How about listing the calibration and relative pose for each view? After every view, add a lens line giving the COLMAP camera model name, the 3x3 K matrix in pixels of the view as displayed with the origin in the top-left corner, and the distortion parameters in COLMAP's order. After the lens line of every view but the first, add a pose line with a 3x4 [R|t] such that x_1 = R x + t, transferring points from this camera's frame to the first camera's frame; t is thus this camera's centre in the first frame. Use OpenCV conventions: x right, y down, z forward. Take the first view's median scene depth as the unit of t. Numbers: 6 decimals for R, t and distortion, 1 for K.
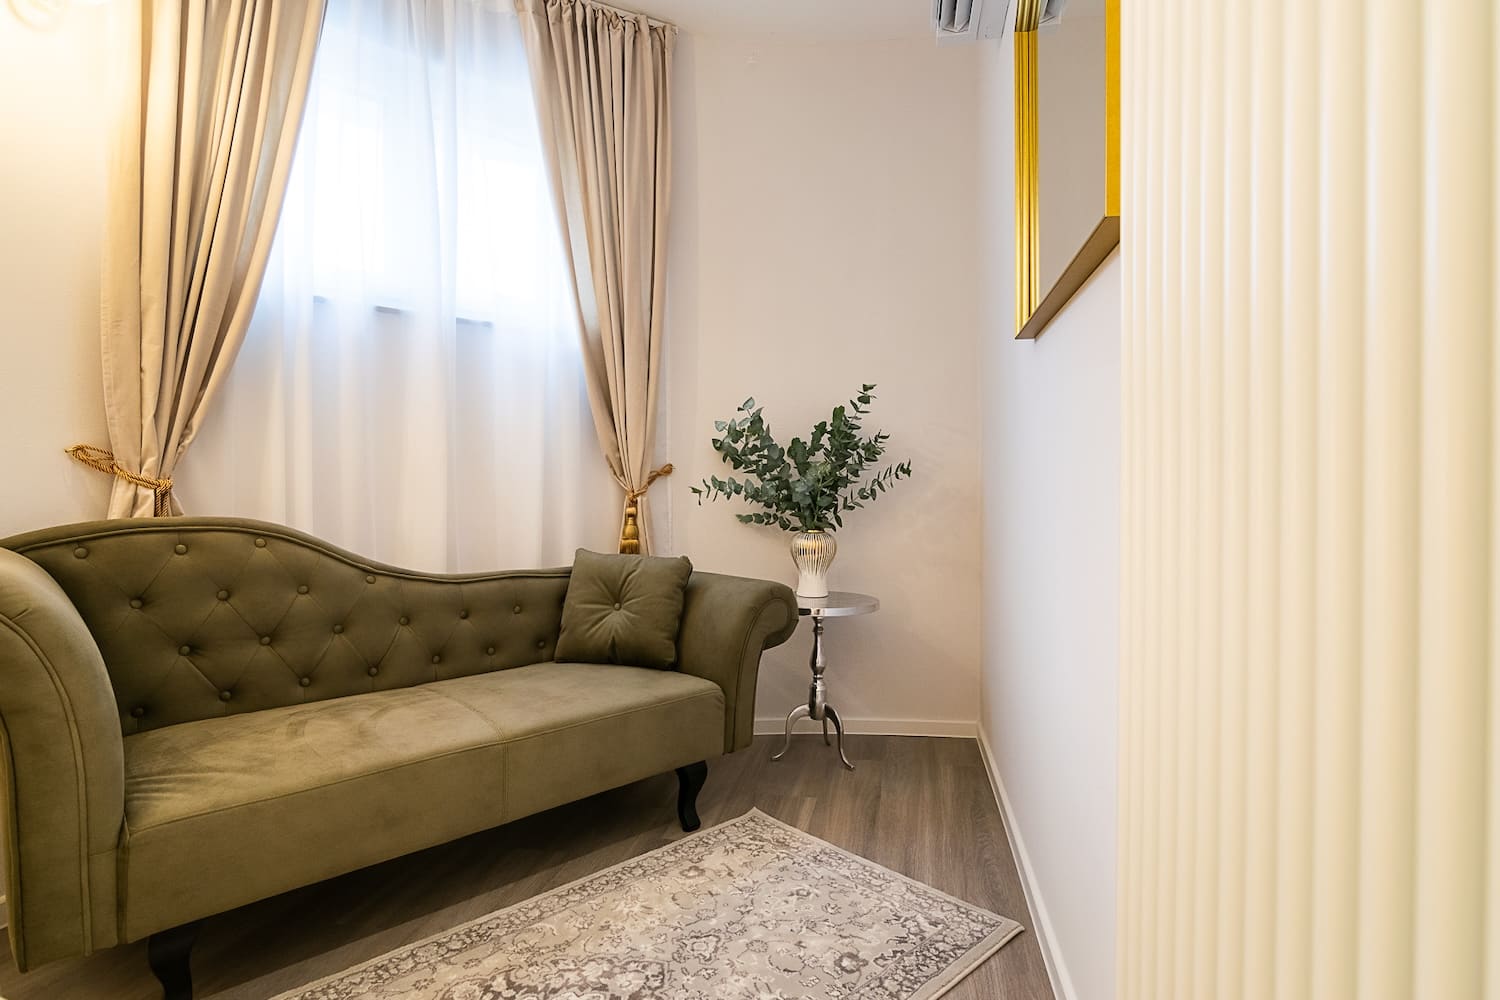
lens RADIAL K [[721.1, 0, 759.8], [0, 721.1, 494.1], [0, 0, 1]] dist [0.003764, 0.002402]
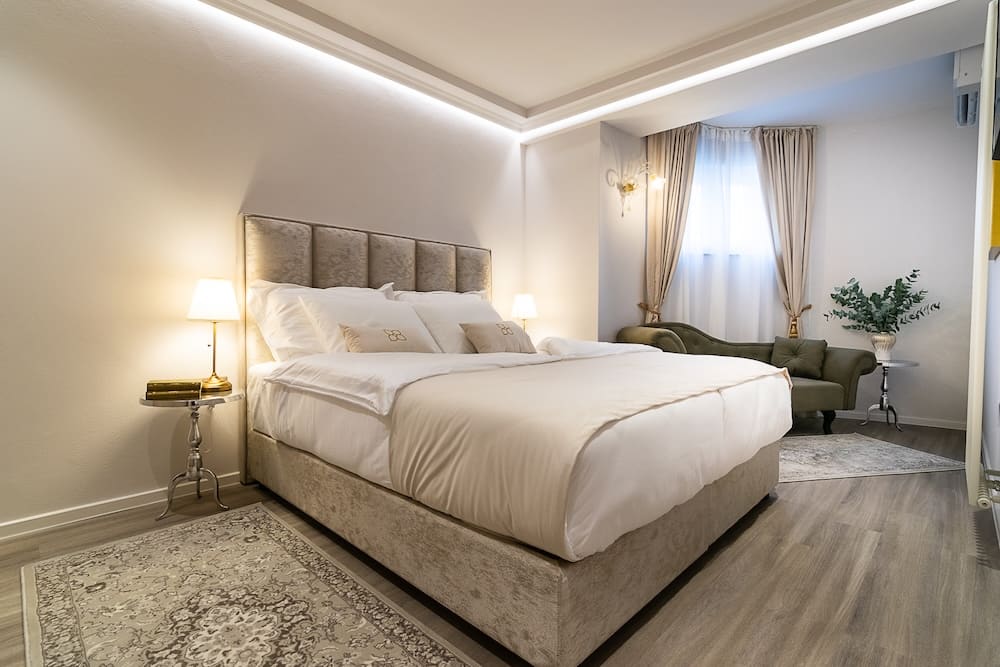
lens RADIAL K [[480.7, 0, 506.5], [0, 480.7, 329.6], [0, 0, 1]] dist [0.003764, 0.002402]
pose [[0.845526, 0.020212, -0.533551, -0.128536], [-0.005849, 0.999574, 0.028596, 0.003283], [0.533902, -0.021057, 0.845284, -1.000688]]
